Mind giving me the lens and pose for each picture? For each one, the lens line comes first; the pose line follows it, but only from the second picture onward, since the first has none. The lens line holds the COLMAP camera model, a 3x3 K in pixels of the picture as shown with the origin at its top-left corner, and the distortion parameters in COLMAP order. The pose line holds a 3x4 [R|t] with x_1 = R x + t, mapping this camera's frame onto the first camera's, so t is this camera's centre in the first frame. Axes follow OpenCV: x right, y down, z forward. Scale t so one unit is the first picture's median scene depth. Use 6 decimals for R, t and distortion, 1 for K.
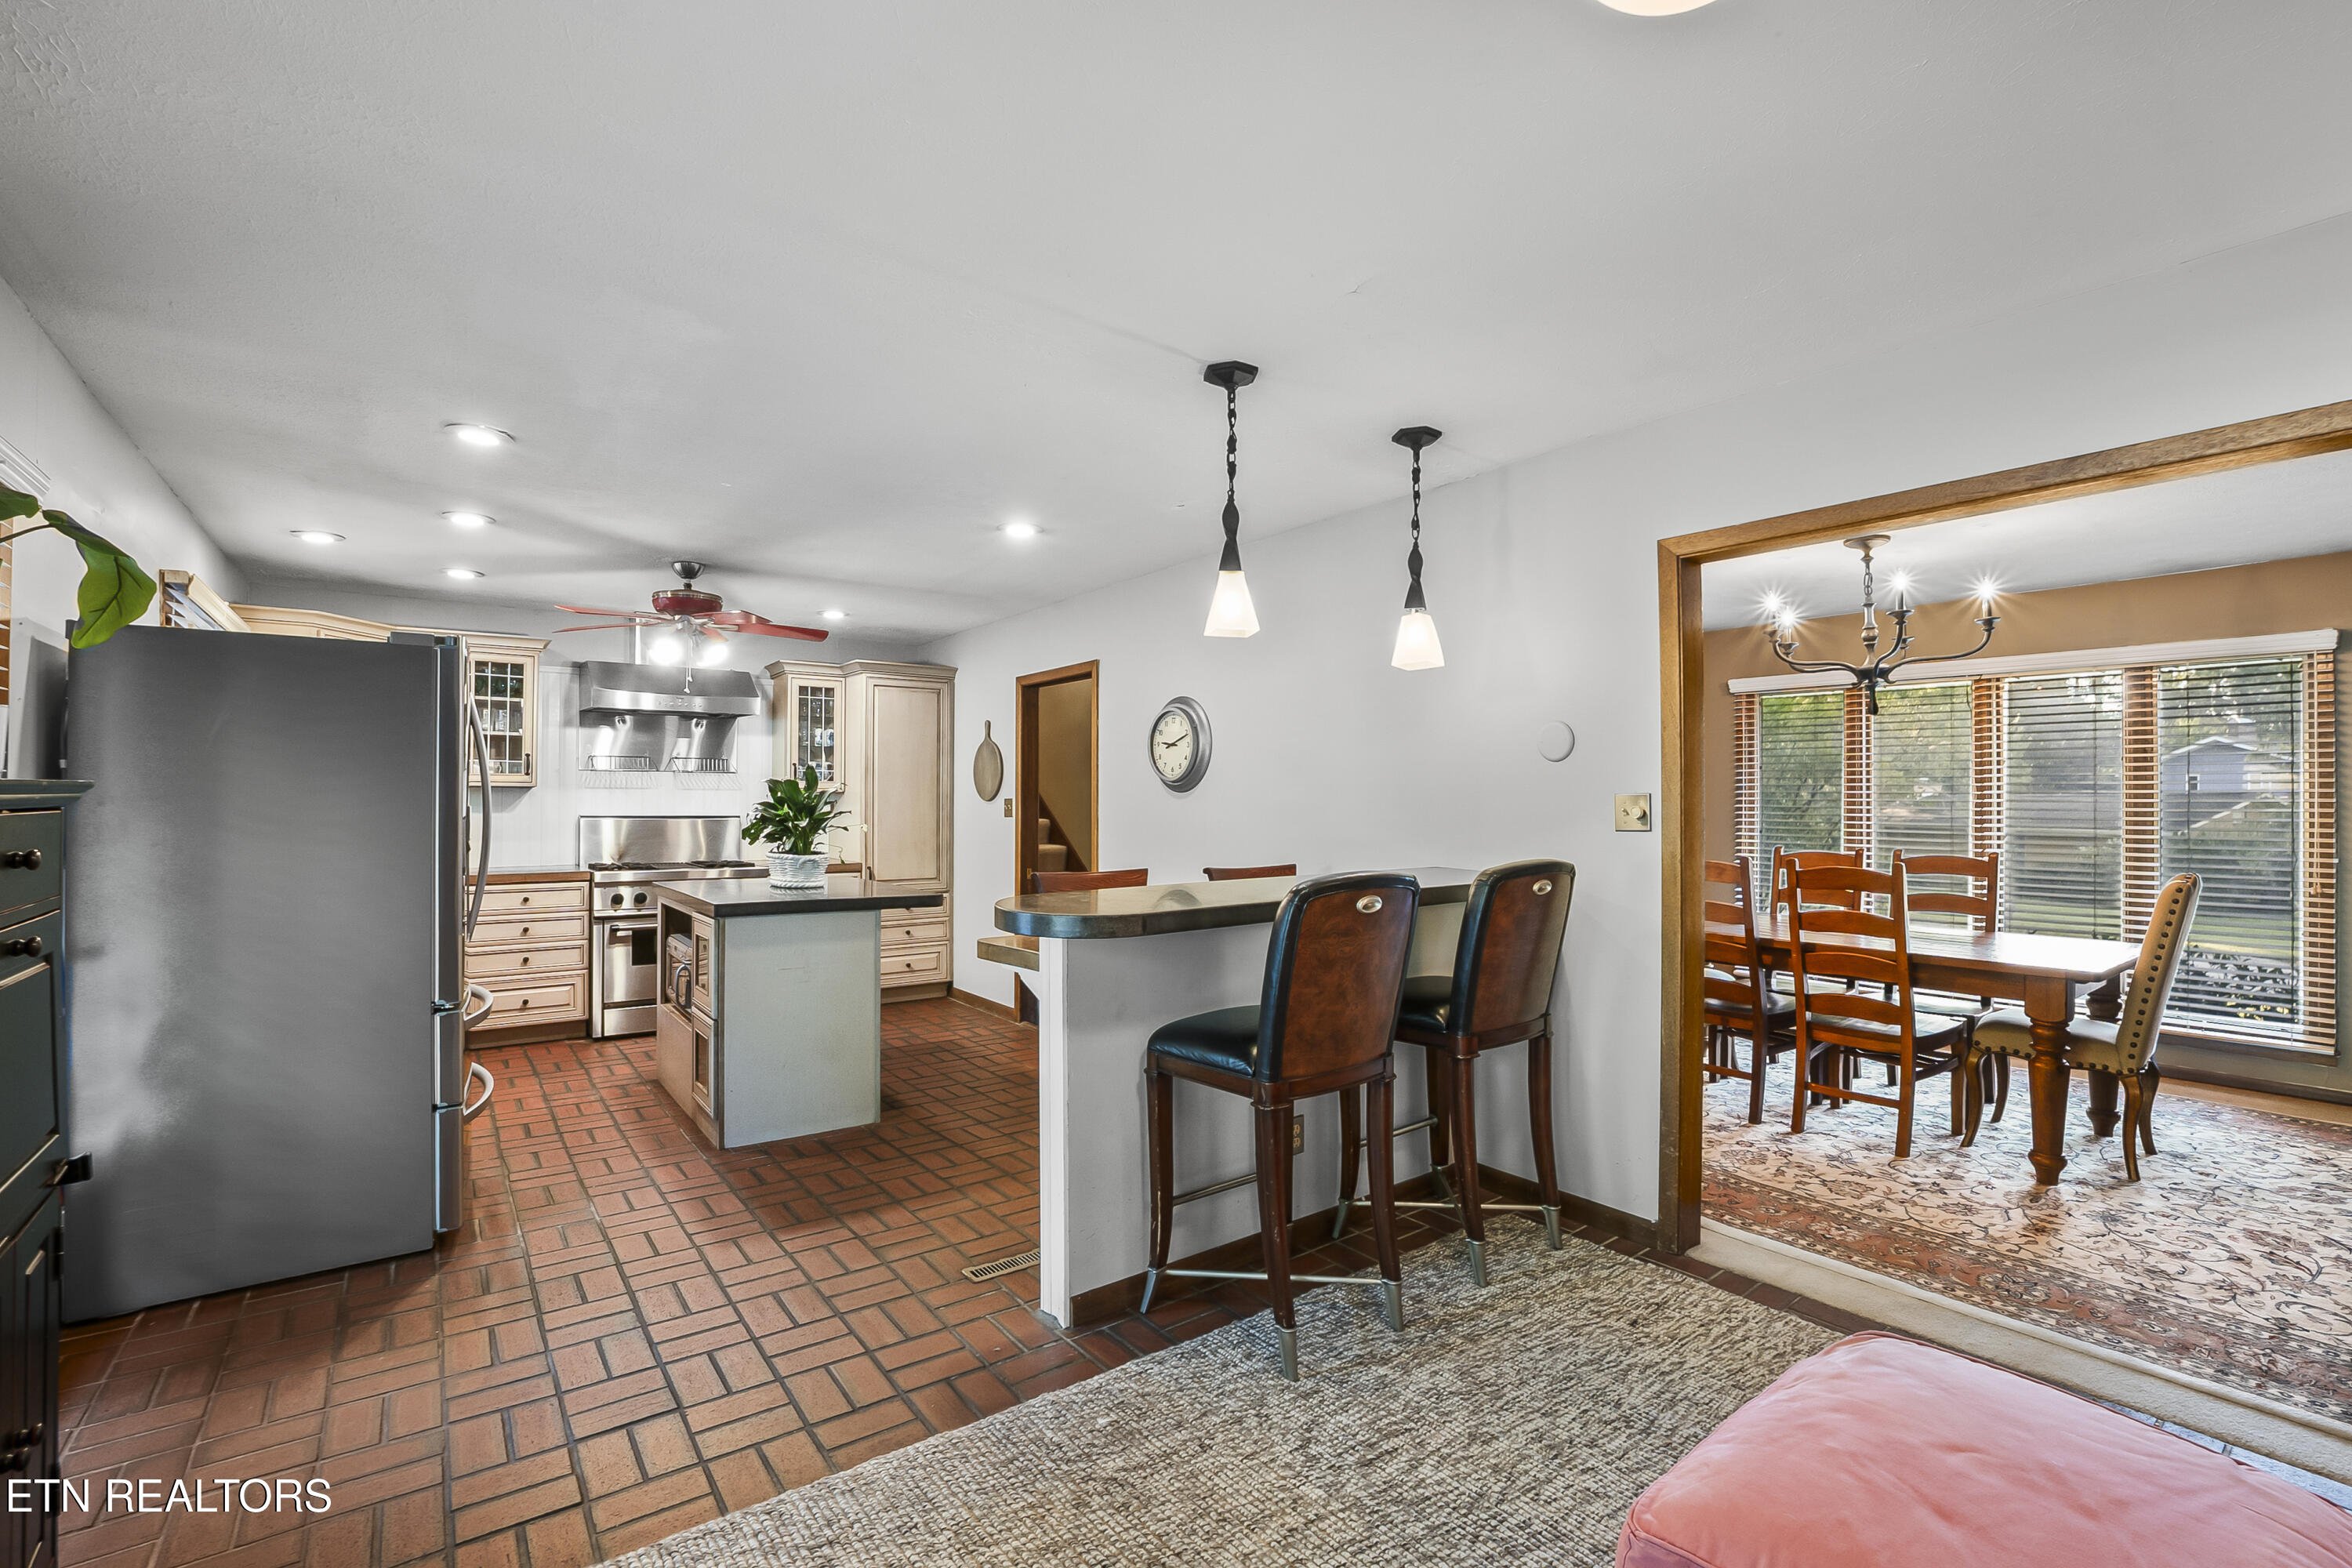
lens RADIAL K [[1036.8, 0, 1172.8], [0, 1036.8, 795.1], [0, 0, 1]] dist [-0.031423, 0.003607]
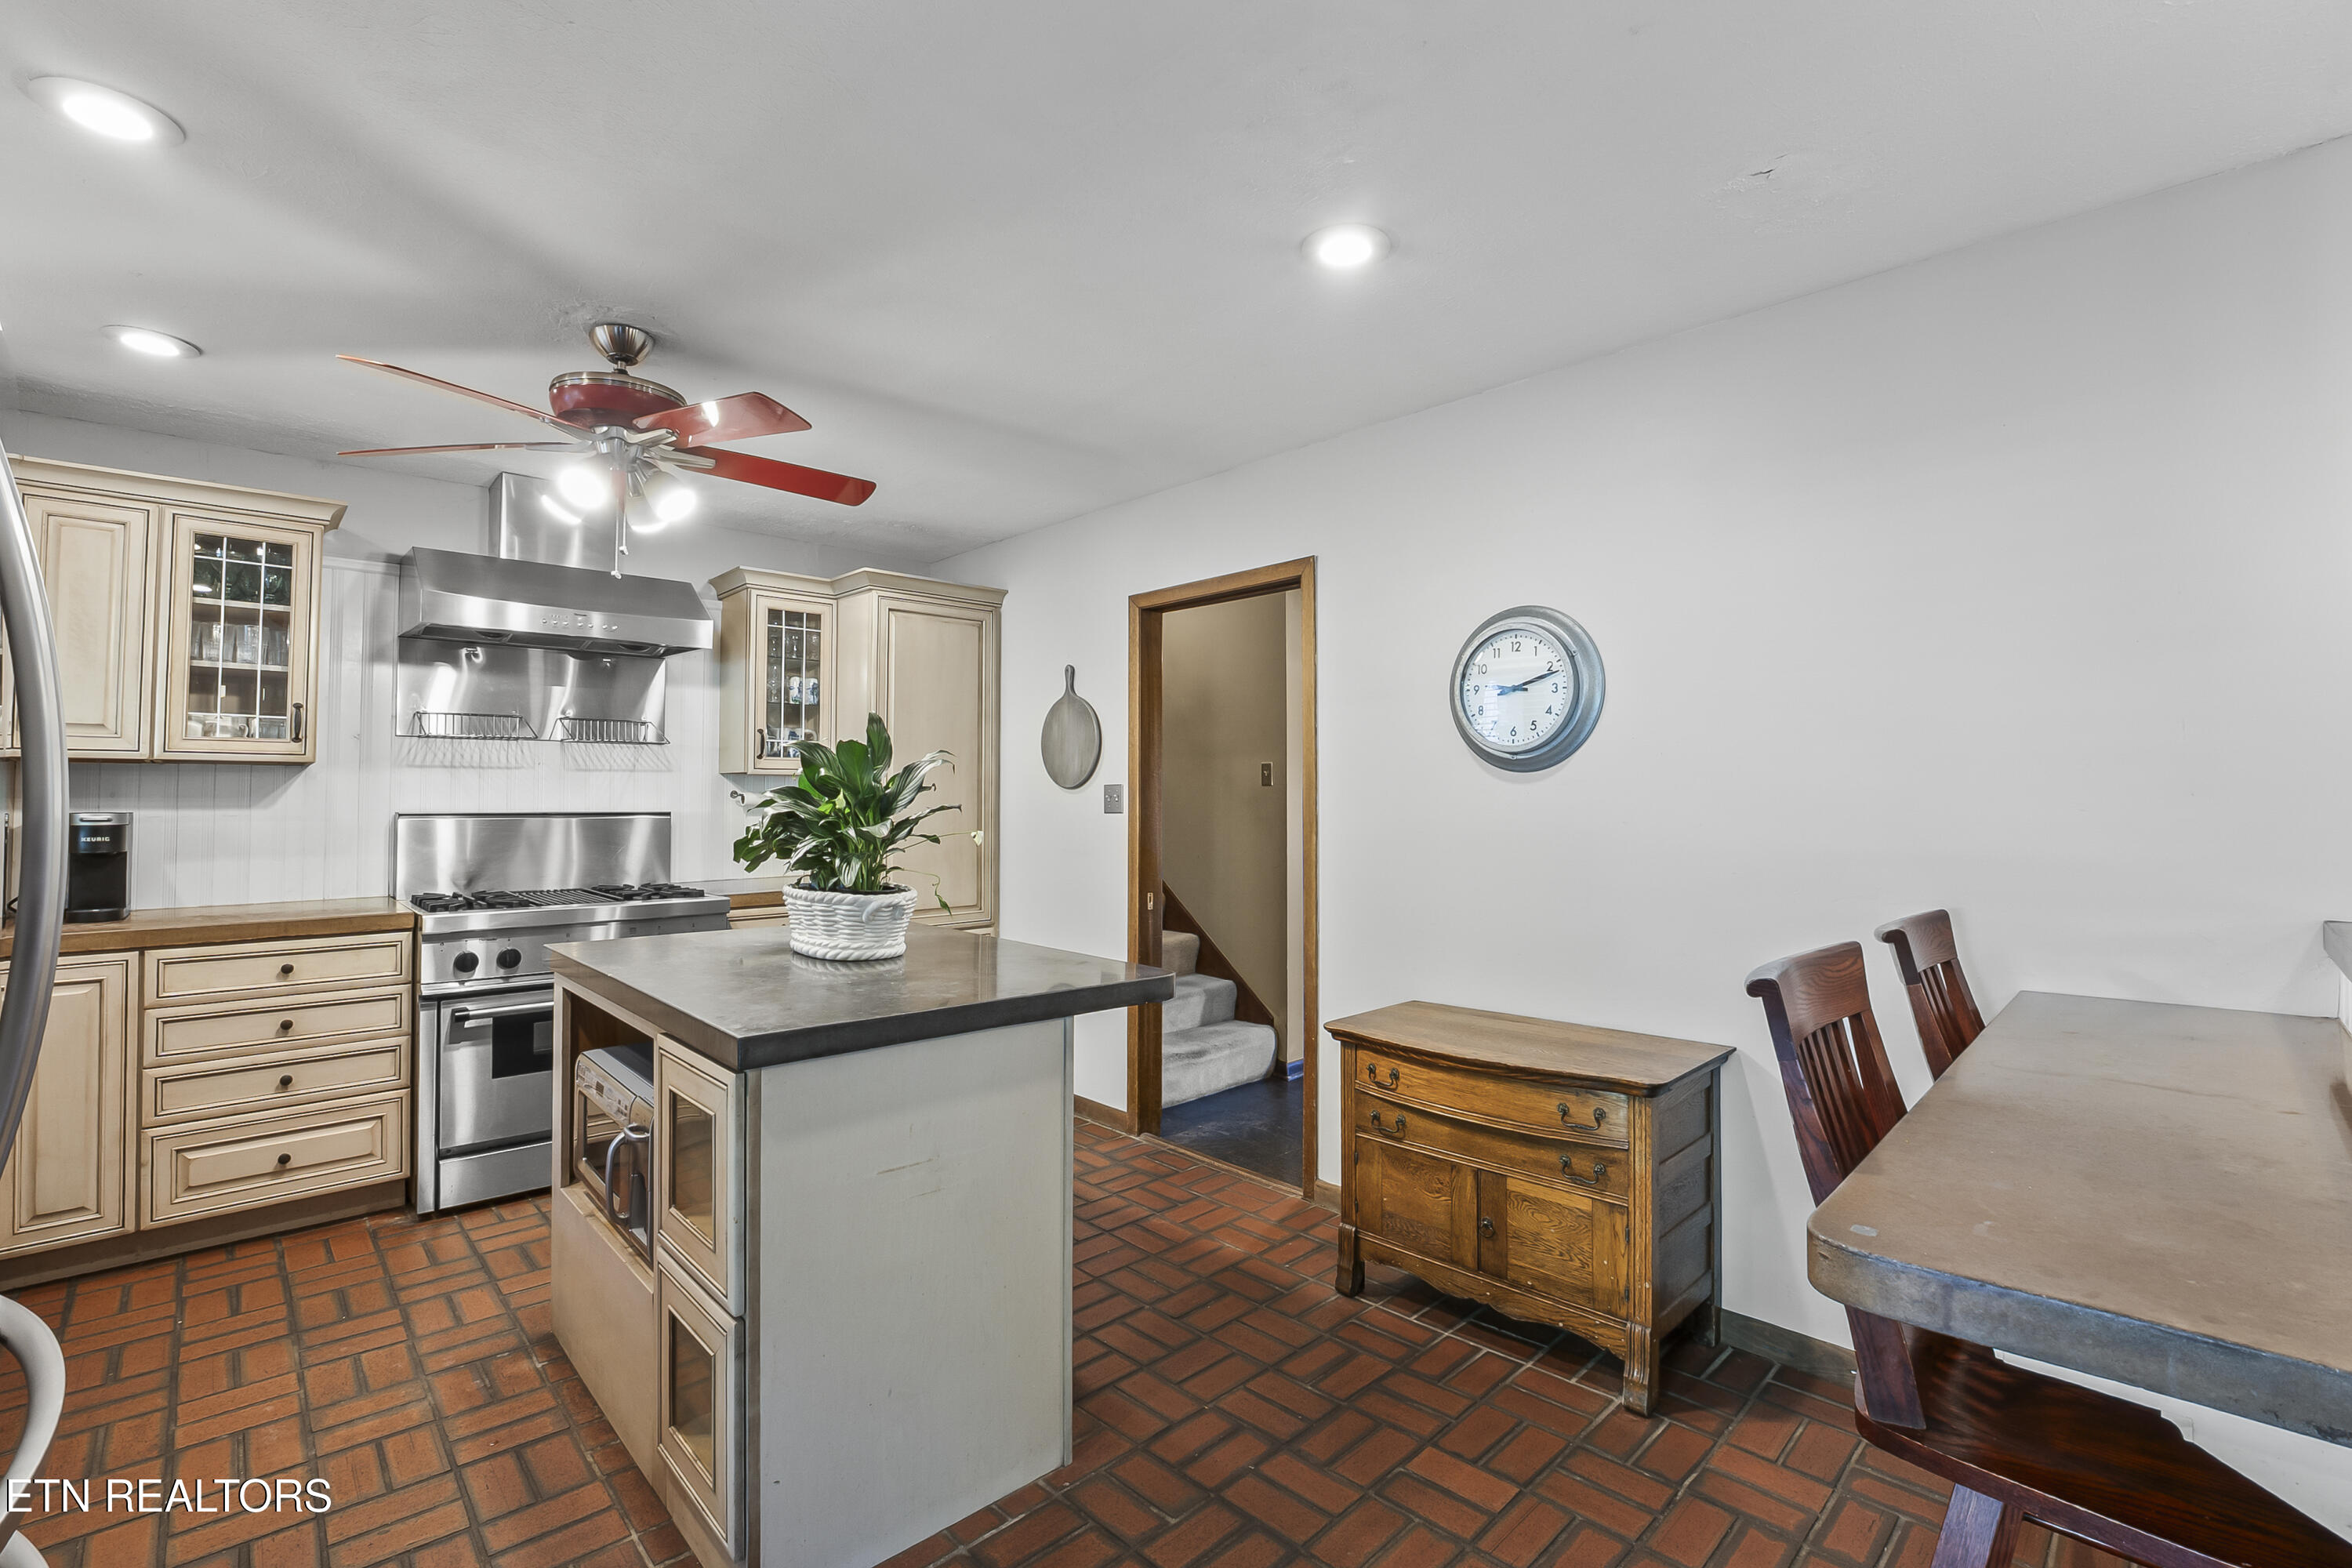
lens RADIAL K [[1036.8, 0, 1172.8], [0, 1036.8, 769.5], [0, 0, 1]] dist [-0.031423, 0.003607]
pose [[0.992776, 0.002116, 0.119961, -0.222717], [-0.000288, 0.999884, -0.015248, 0.004130], [-0.119980, 0.015103, 0.992661, 0.395647]]
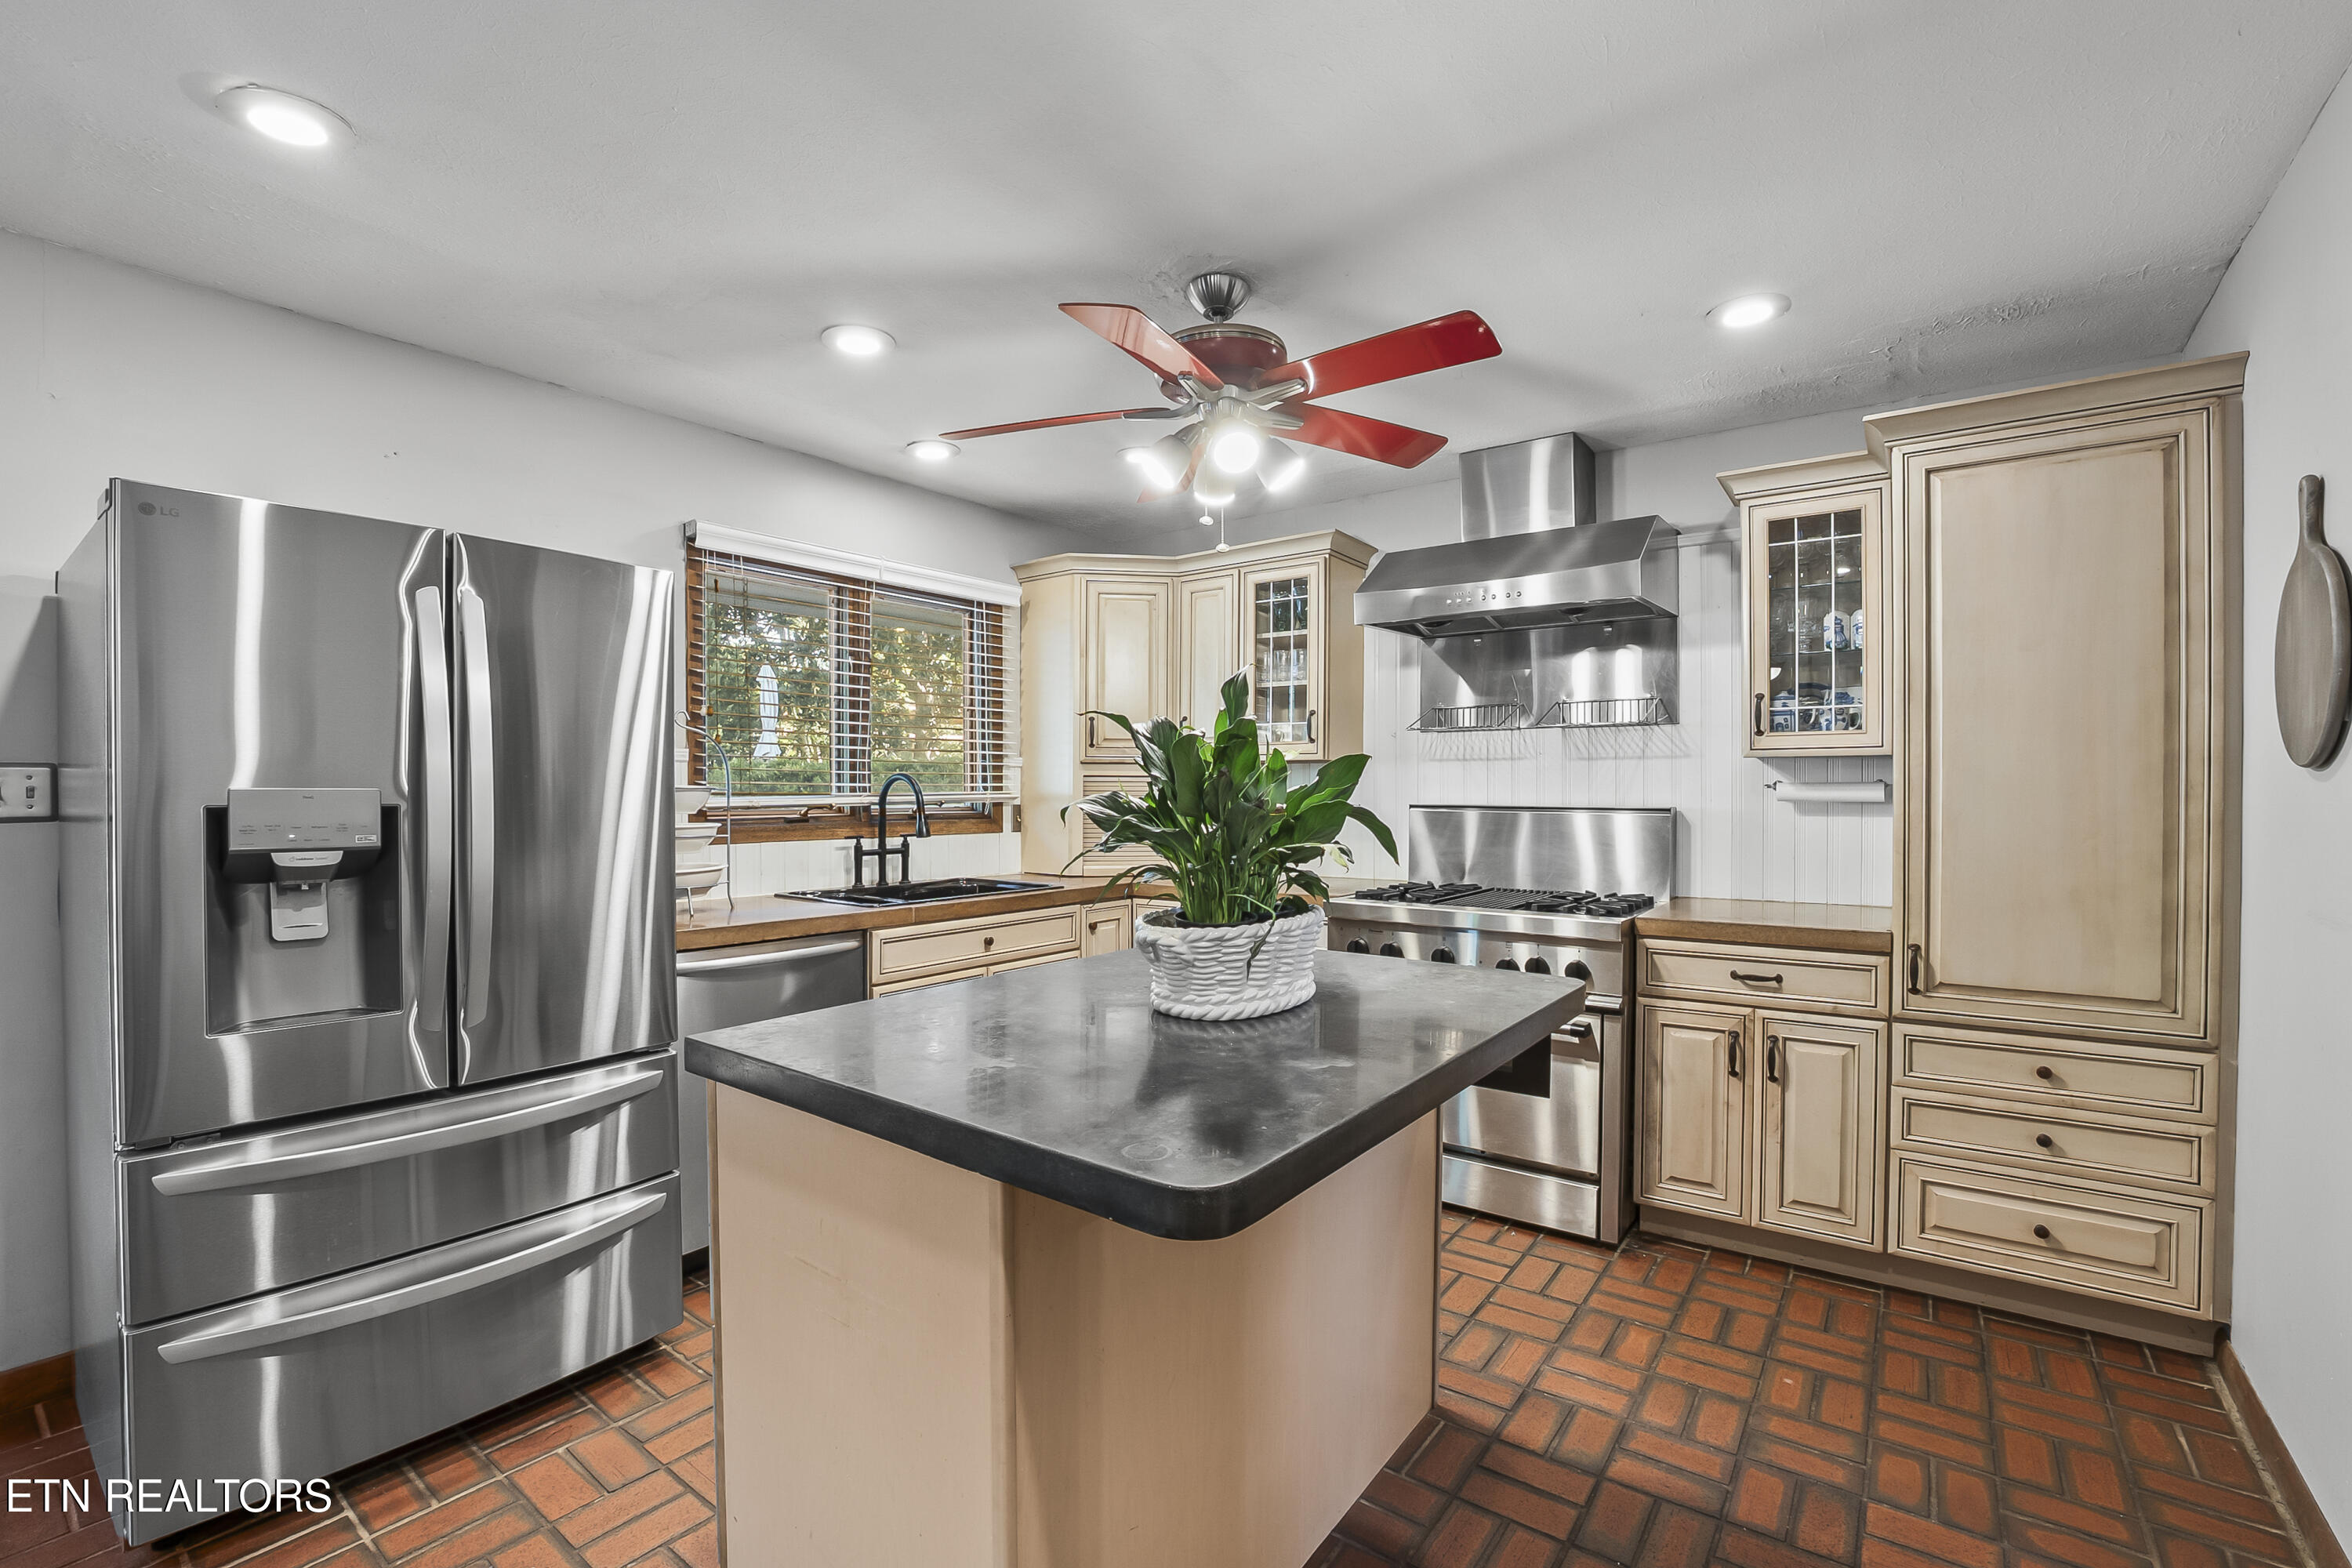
lens RADIAL K [[1036.8, 0, 1164.4], [0, 1036.8, 794.1], [0, 0, 1]] dist [-0.031423, 0.003607]
pose [[0.285468, 0.002662, -0.958384, -0.009801], [0.008651, 0.999948, 0.005354, 0.010046], [0.958349, -0.009820, 0.285431, 0.724563]]
